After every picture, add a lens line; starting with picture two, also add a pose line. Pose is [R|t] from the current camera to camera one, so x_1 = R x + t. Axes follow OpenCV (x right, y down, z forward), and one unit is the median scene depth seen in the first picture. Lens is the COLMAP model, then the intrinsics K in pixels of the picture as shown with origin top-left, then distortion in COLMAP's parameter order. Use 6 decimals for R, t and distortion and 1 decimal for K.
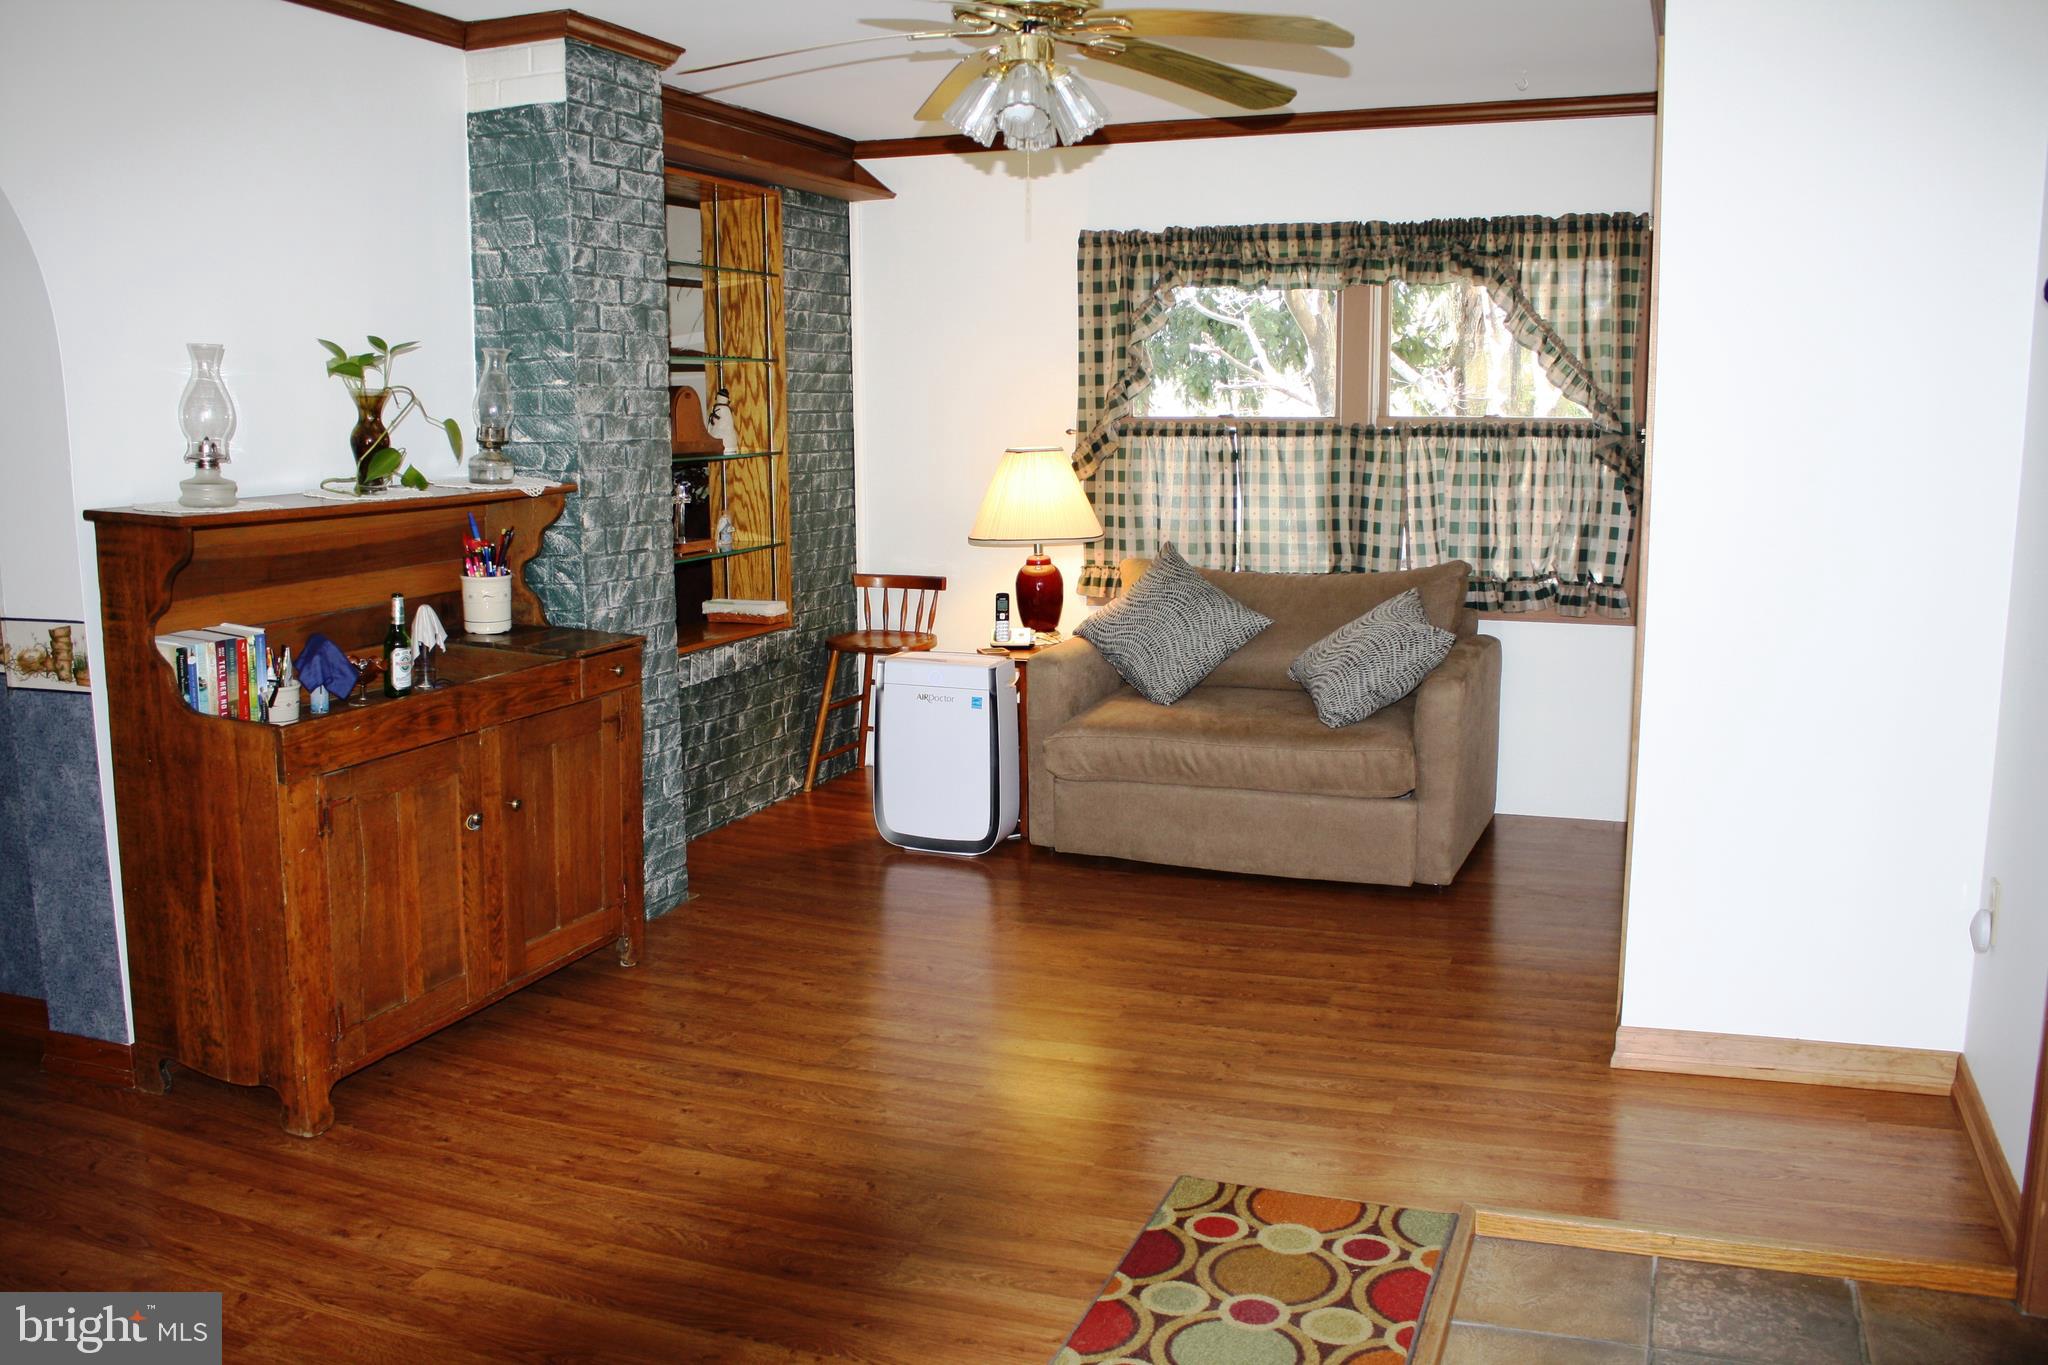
lens RADIAL K [[1717.3, 0, 1018.7], [0, 1717.3, 677.9], [0, 0, 1]] dist [-0.135620, 0.087806]
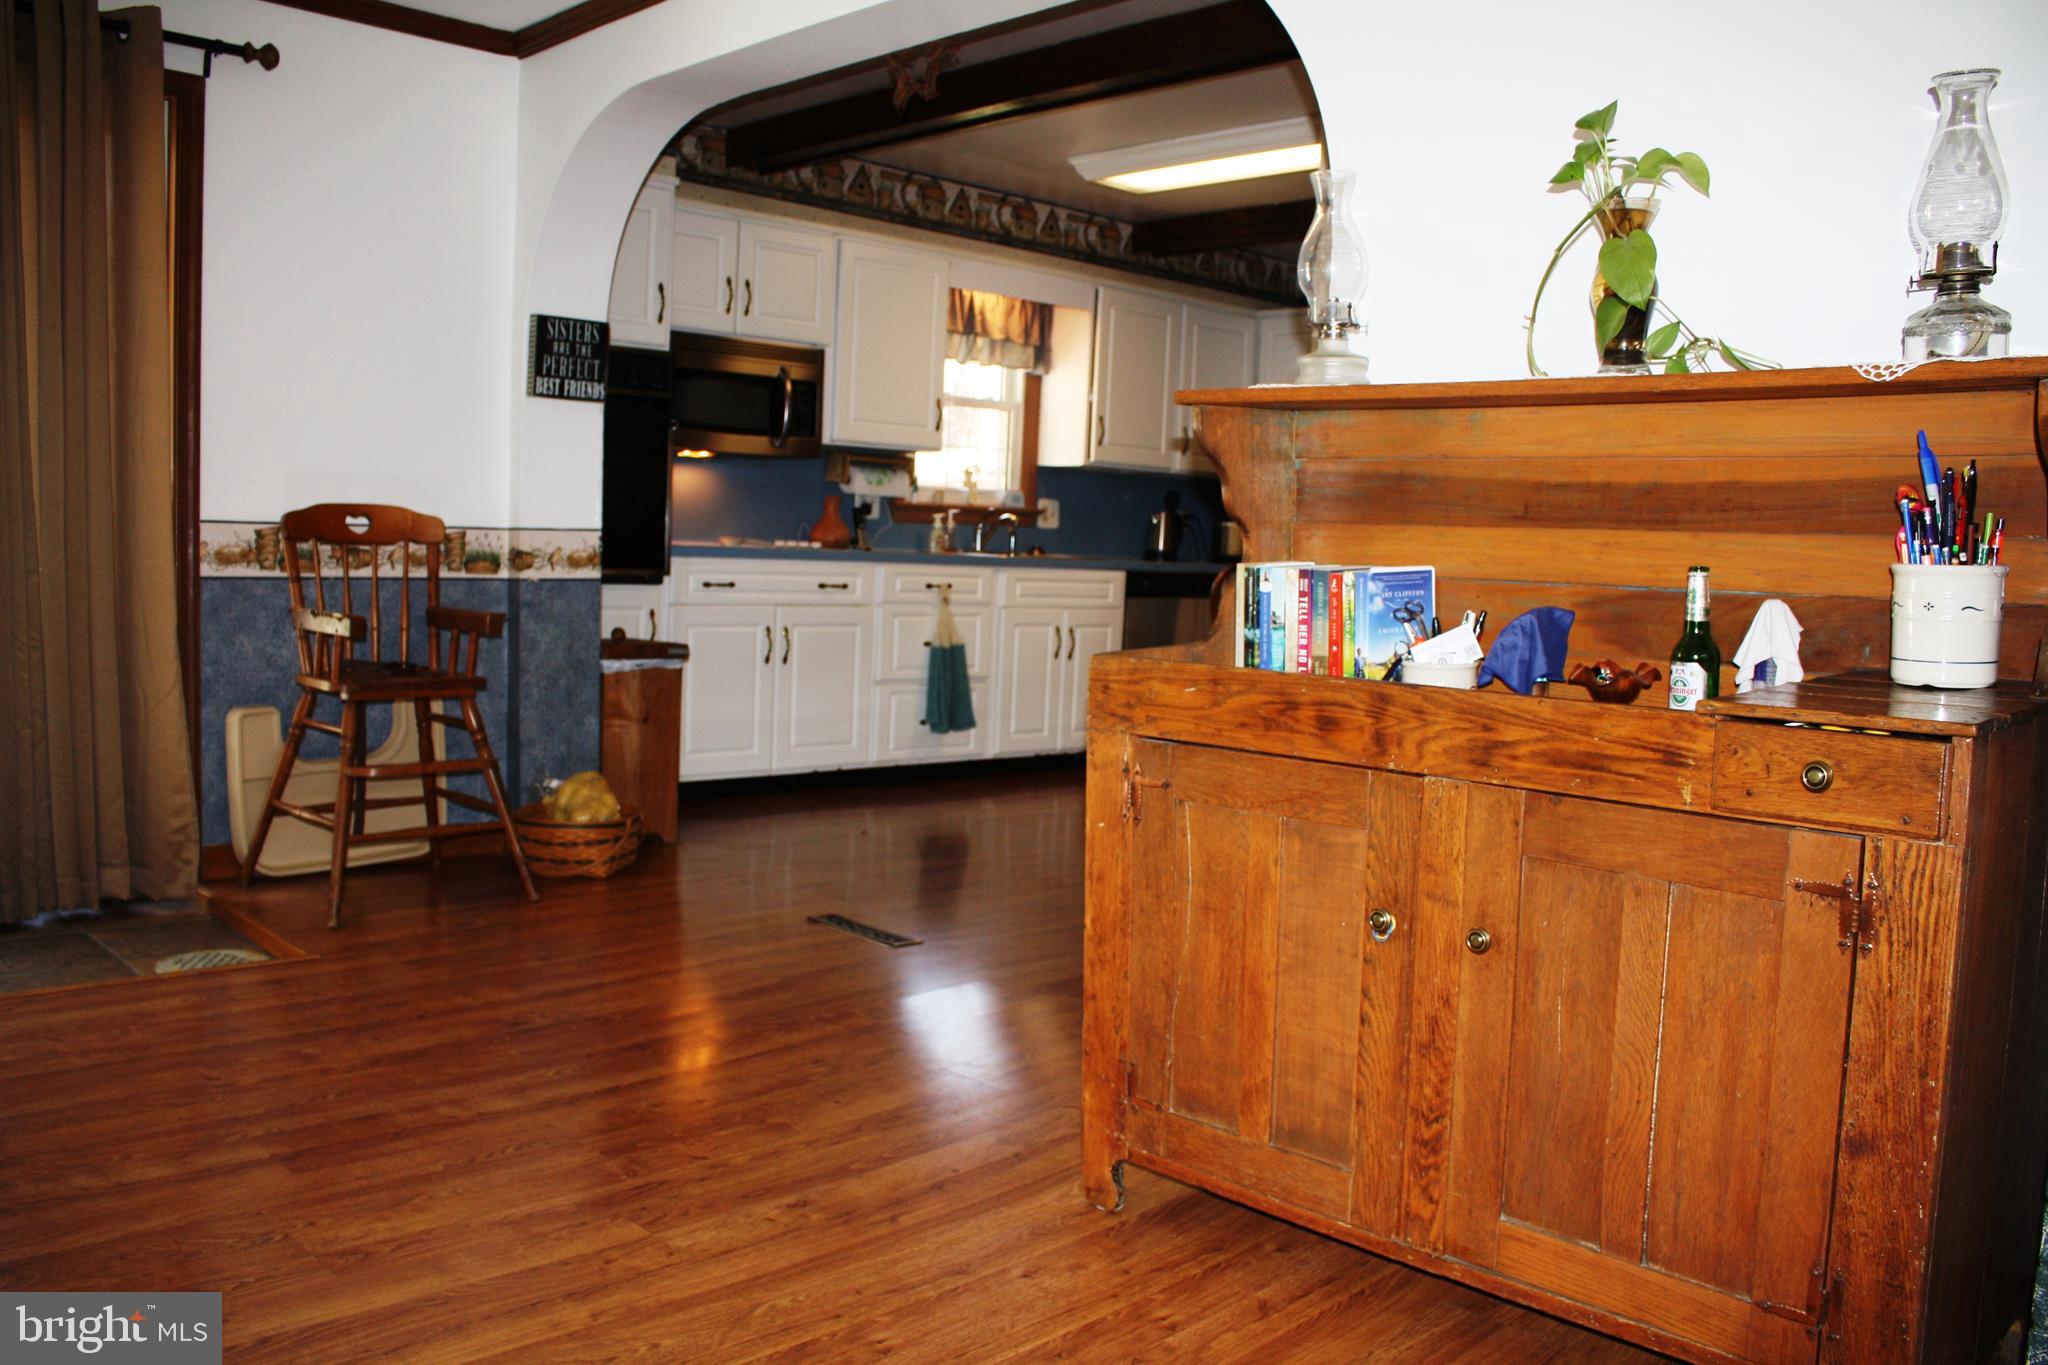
lens RADIAL K [[1717.3, 0, 1024.2], [0, 1717.3, 681.2], [0, 0, 1]] dist [-0.135620, 0.087806]
pose [[-0.419488, 0.065294, -0.905409, 0.270980], [-0.174989, 0.972886, 0.151235, -0.067524], [0.890735, 0.221878, -0.396689, 1.205669]]
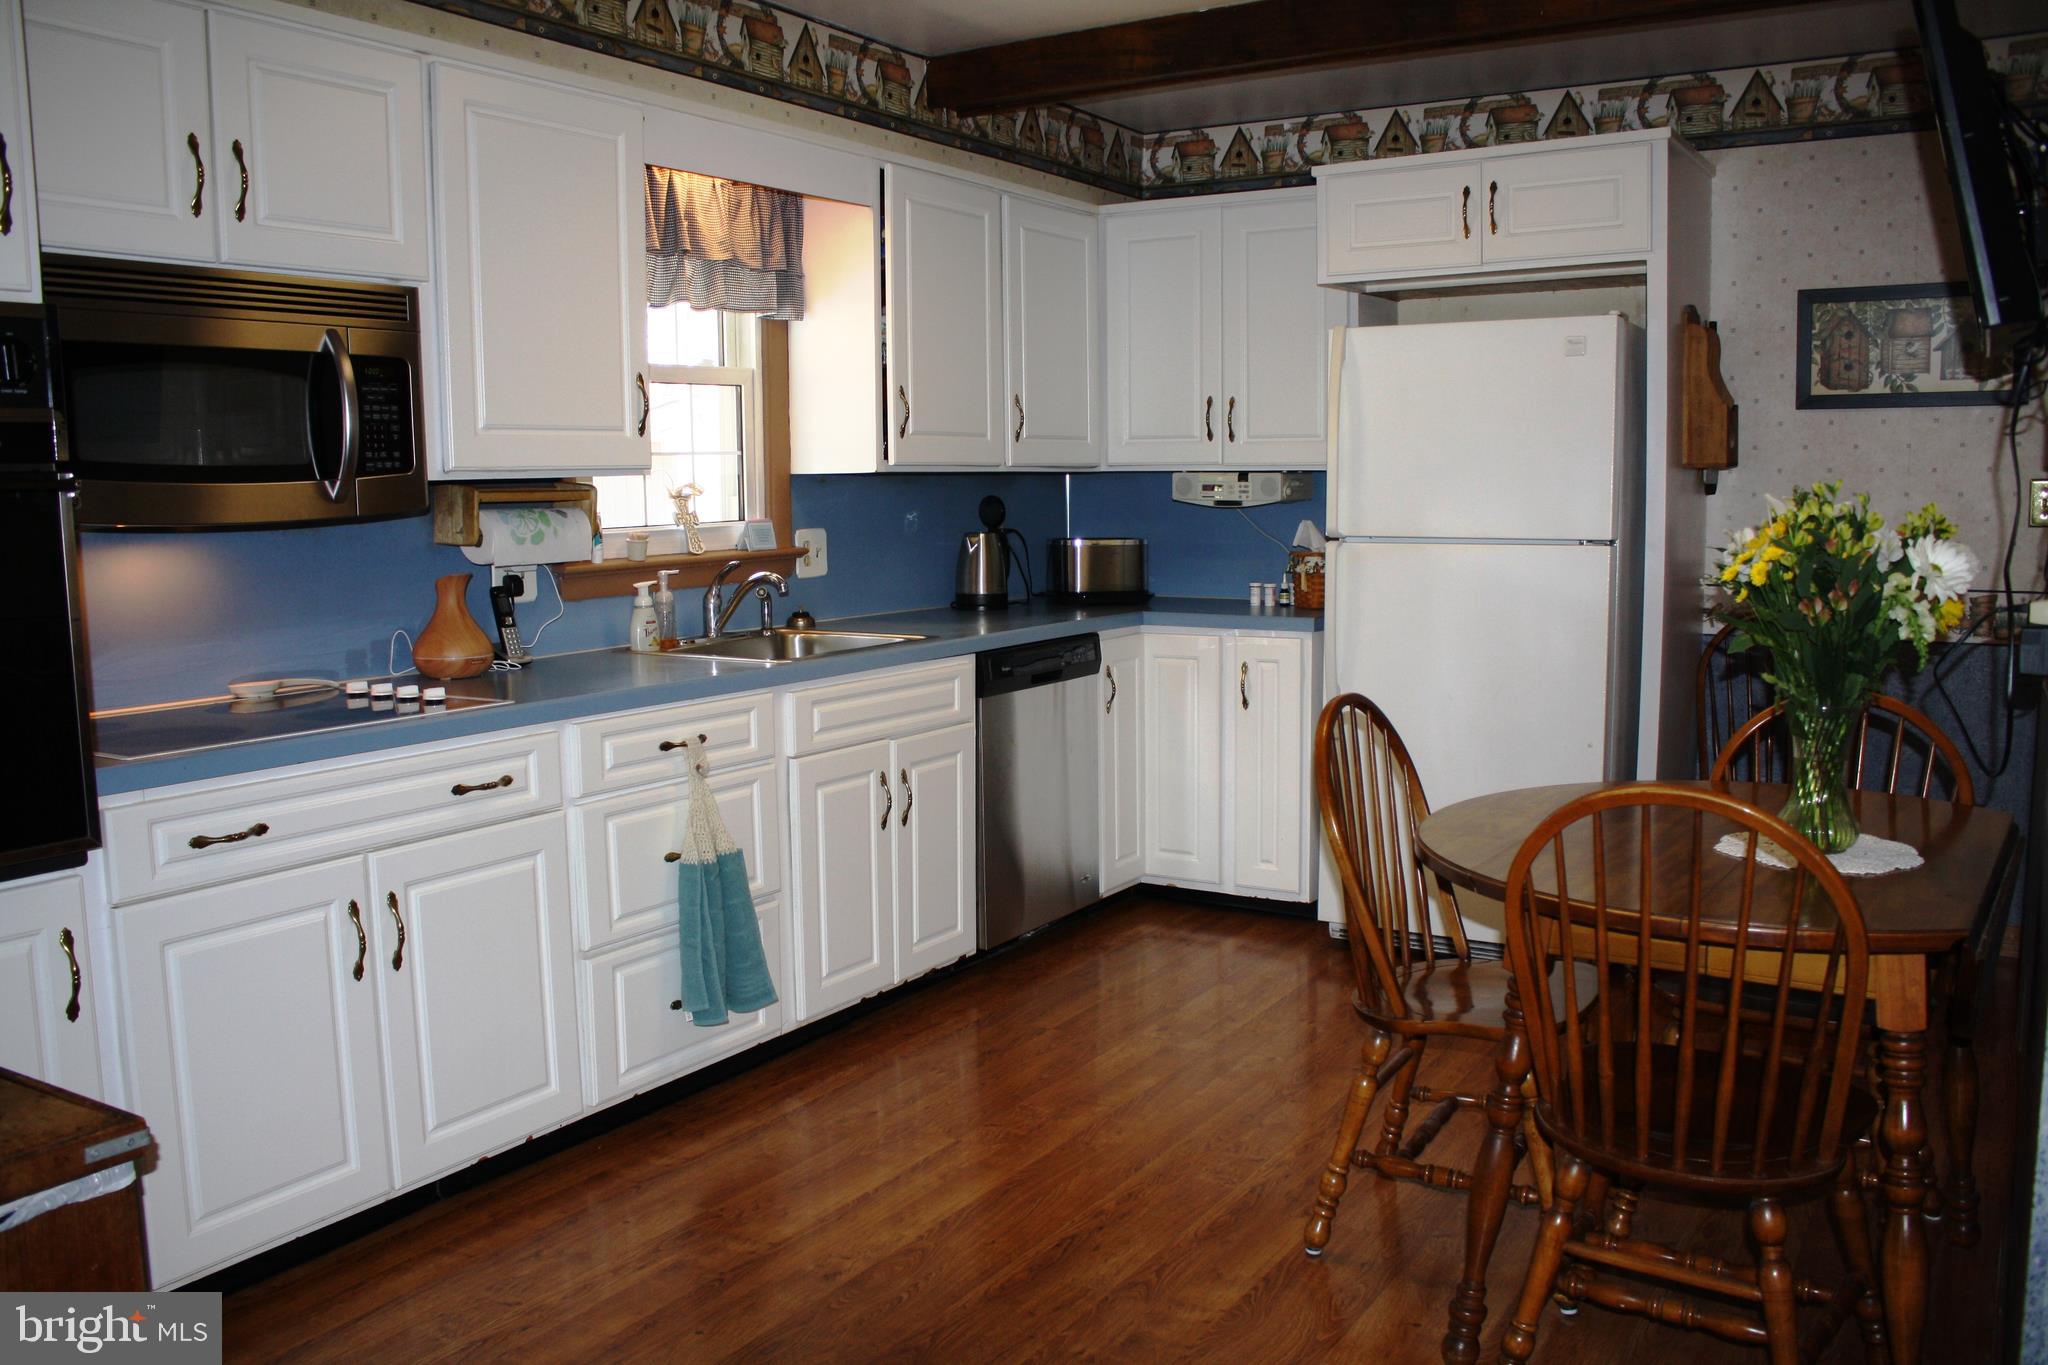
lens RADIAL K [[1717.3, 0, 1008.5], [0, 1717.3, 693.7], [0, 0, 1]] dist [-0.135620, 0.087806]
pose [[-0.193823, 0.132302, -0.972075, -0.004113], [-0.131675, 0.978391, 0.159417, -0.069532], [0.972160, 0.158896, -0.172213, 1.023004]]
